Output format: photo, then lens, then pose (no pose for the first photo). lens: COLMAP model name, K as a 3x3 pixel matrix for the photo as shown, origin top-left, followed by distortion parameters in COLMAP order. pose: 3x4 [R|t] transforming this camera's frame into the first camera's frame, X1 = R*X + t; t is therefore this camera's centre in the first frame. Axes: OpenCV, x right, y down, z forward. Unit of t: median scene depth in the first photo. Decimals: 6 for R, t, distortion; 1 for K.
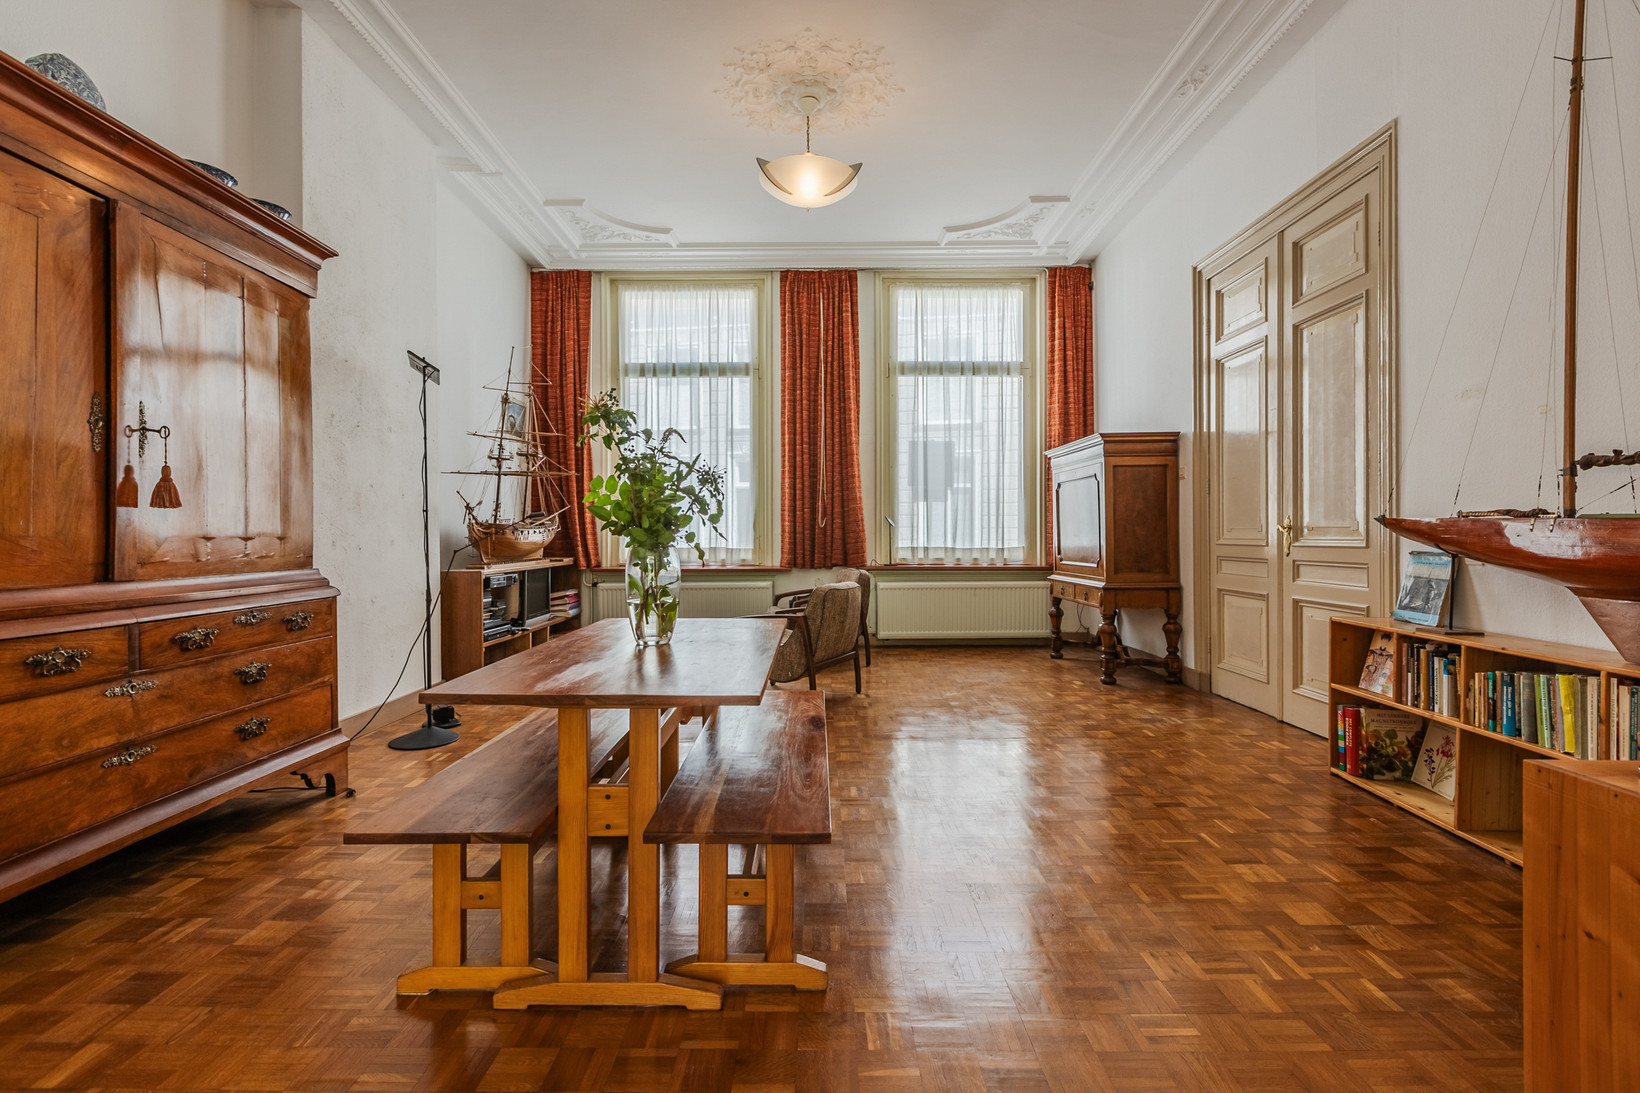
lens RADIAL K [[753.1, 0, 816.5], [0, 753.1, 533.3], [0, 0, 1]] dist [0.002668, 0.000192]
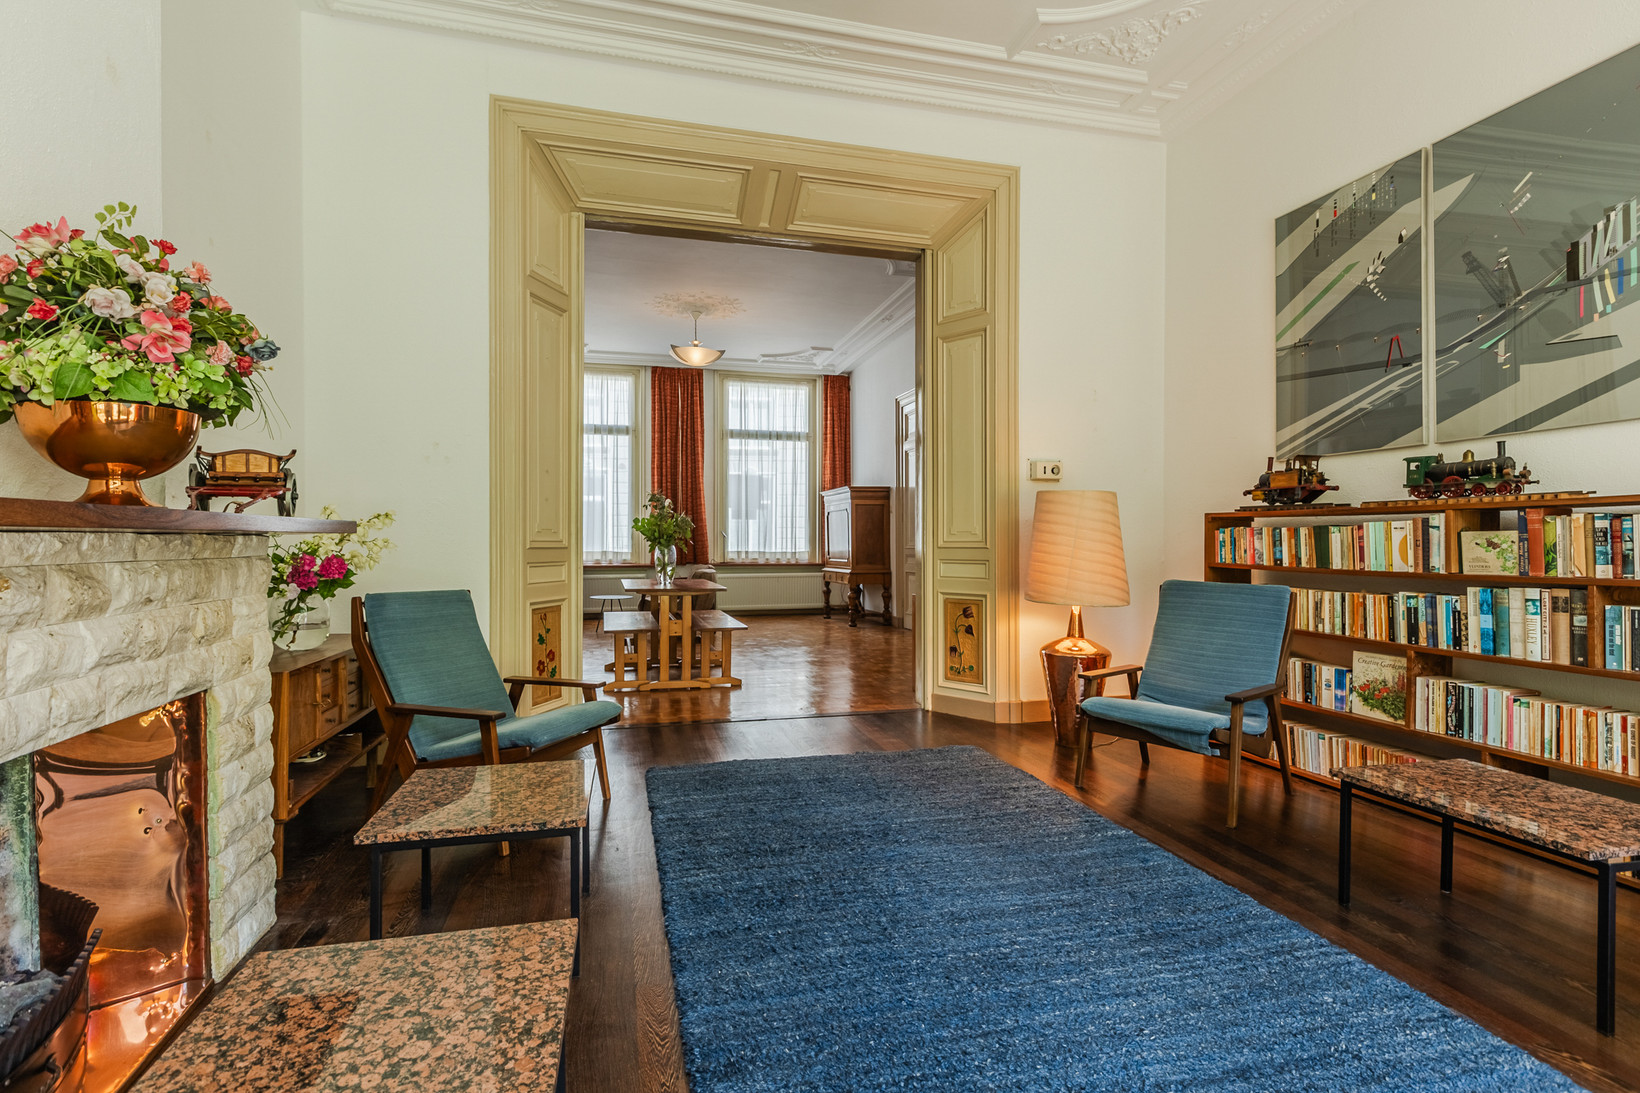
lens RADIAL K [[760.4, 0, 802.4], [0, 760.4, 547.3], [0, 0, 1]] dist [0.002743, -0.000690]
pose [[0.968596, 0.002488, 0.248626, -0.134552], [-0.003964, 0.999977, 0.005436, 0.001814], [-0.248607, -0.006251, 0.968584, -0.548191]]
